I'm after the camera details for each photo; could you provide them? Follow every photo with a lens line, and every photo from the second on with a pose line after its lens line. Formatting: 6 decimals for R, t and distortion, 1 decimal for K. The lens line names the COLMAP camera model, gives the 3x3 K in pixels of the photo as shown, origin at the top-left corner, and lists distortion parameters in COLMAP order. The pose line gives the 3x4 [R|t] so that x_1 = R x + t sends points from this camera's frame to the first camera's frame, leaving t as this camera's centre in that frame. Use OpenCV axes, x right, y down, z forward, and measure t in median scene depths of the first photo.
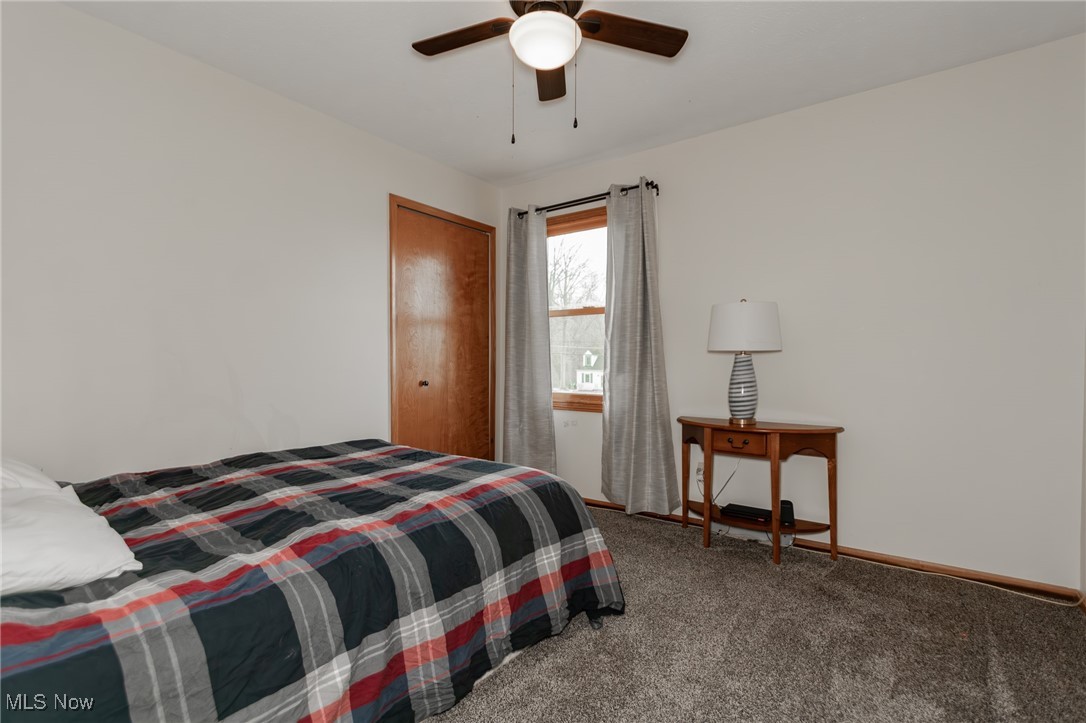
lens RADIAL K [[504.9, 0, 541.9], [0, 504.9, 372.0], [0, 0, 1]] dist [0.007941, -0.000095]
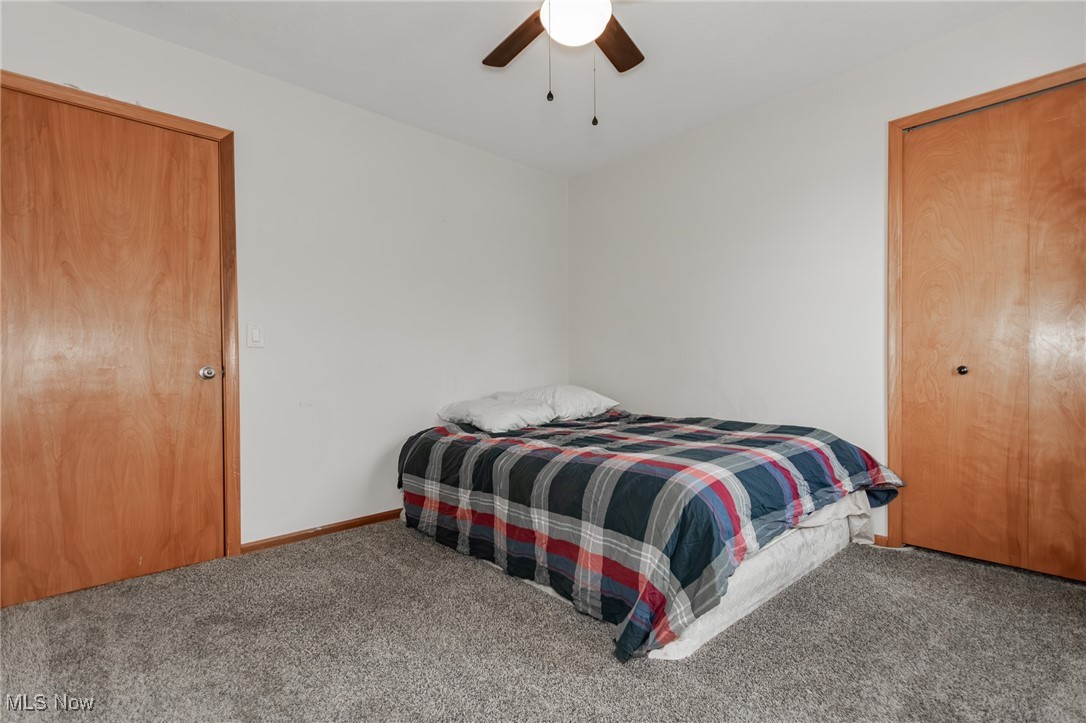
lens RADIAL K [[504.9, 0, 541.9], [0, 504.9, 372.0], [0, 0, 1]] dist [0.007941, -0.000095]
pose [[-0.194227, 0.012524, -0.980877, 0.888472], [-0.000221, 0.999918, 0.012811, 0.030907], [0.980957, 0.002705, -0.194208, 0.975527]]
